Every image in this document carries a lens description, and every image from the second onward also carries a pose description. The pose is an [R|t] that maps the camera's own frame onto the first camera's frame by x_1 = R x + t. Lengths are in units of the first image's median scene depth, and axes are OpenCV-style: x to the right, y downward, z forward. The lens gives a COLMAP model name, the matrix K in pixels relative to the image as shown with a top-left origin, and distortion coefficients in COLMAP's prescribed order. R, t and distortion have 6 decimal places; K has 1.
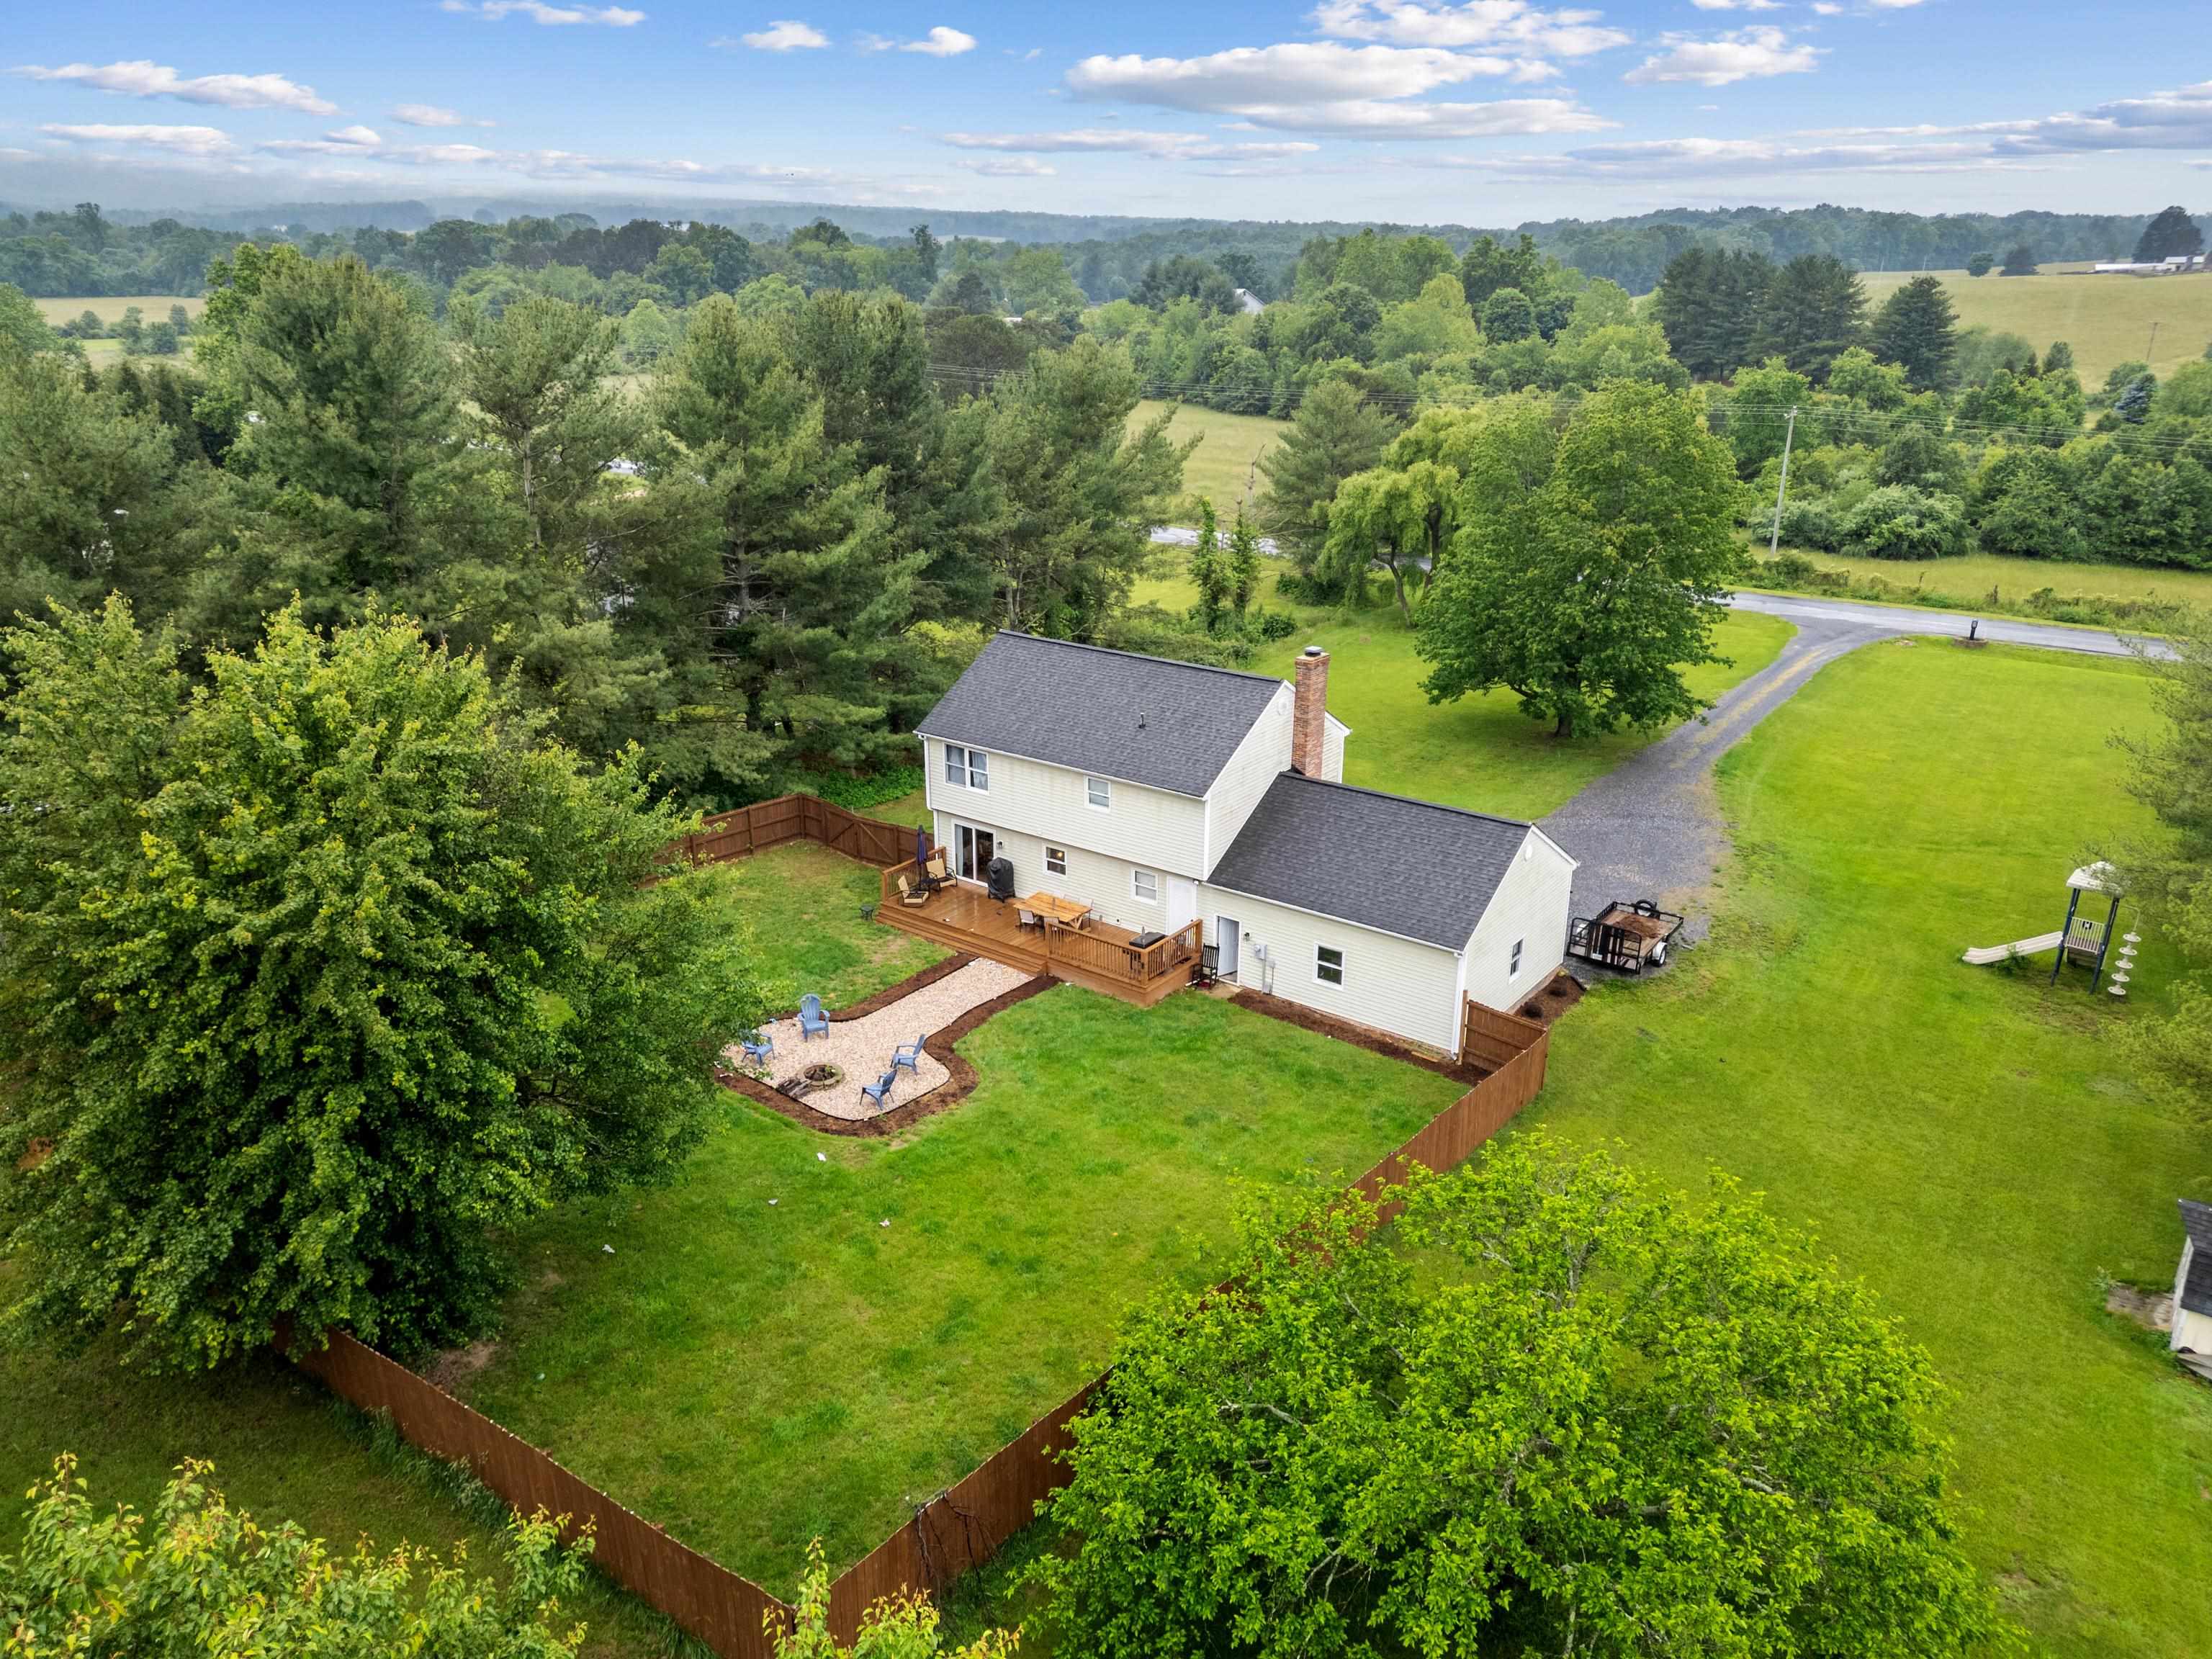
lens RADIAL K [[1525.1, 0, 1106.0], [0, 1525.1, 829.5], [0, 0, 1]] dist [0.090634, -0.083055]
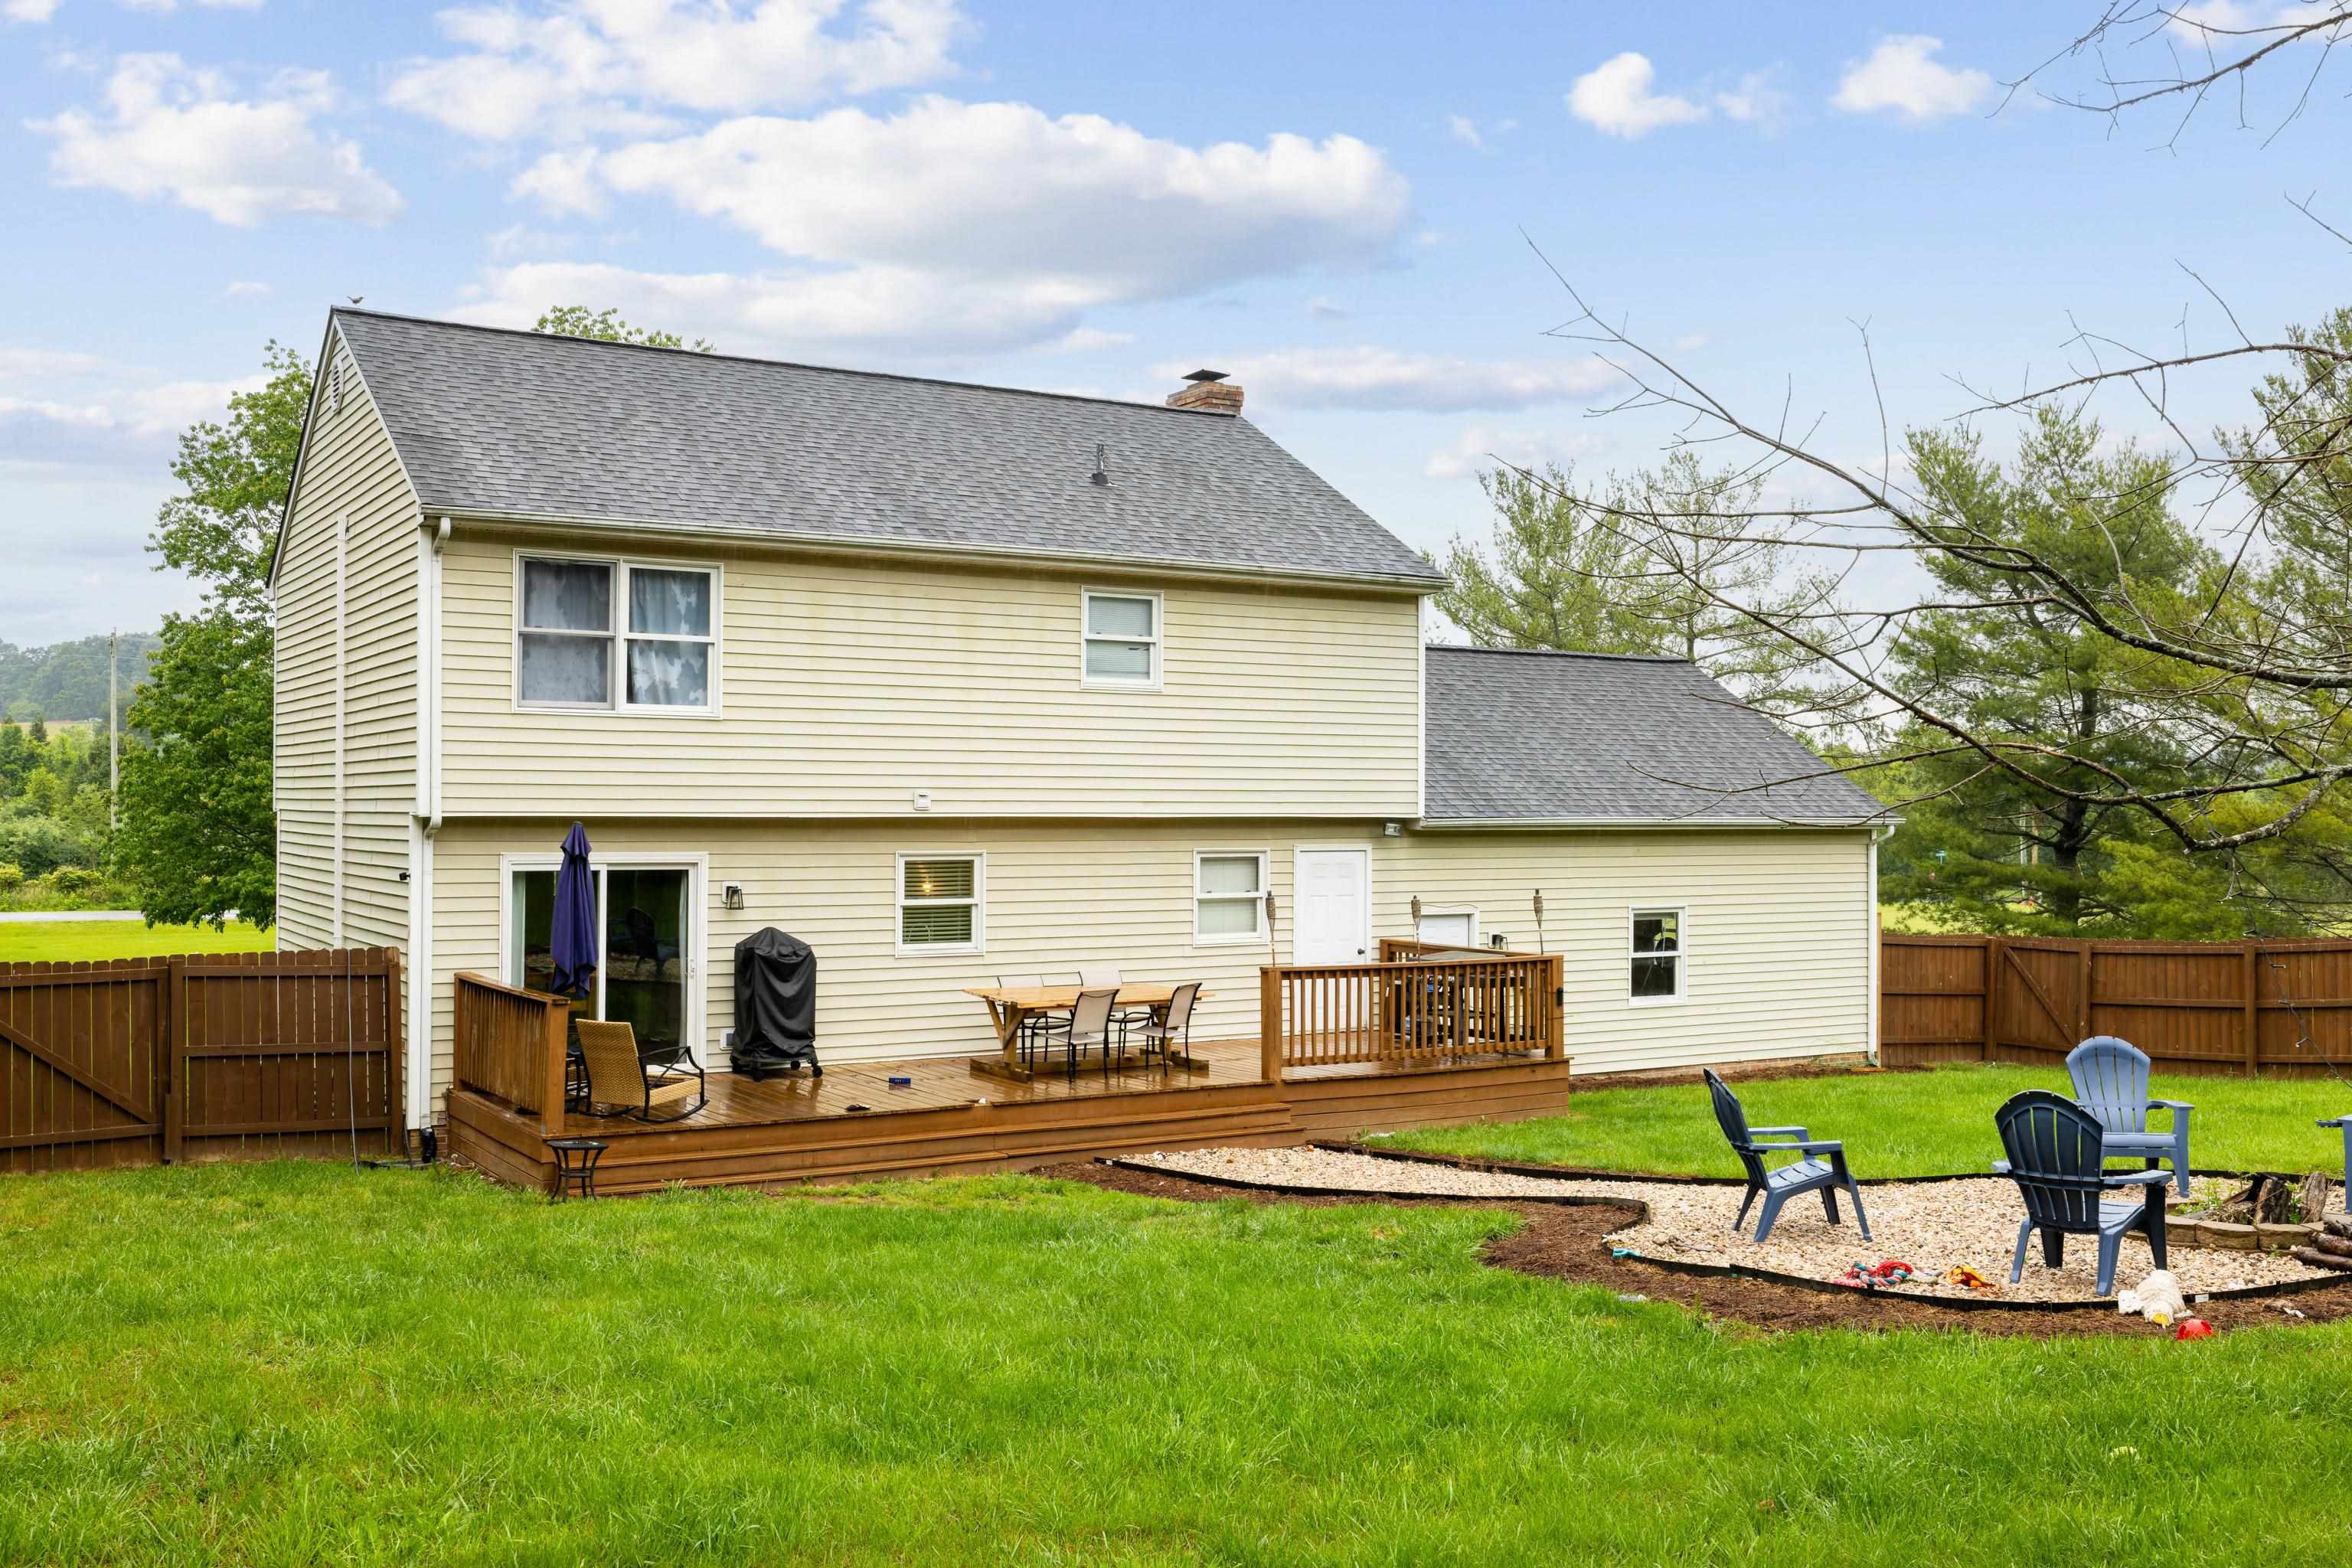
lens RADIAL K [[2133.4, 0, 1176.0], [0, 2133.4, 784.0], [0, 0, 1]] dist [0.002364, 0.003529]
pose [[0.370124, 0.018371, 0.928801, -0.164084], [0.317973, 0.936909, -0.145243, 0.030040], [-0.872870, 0.349091, 0.340931, 0.304213]]
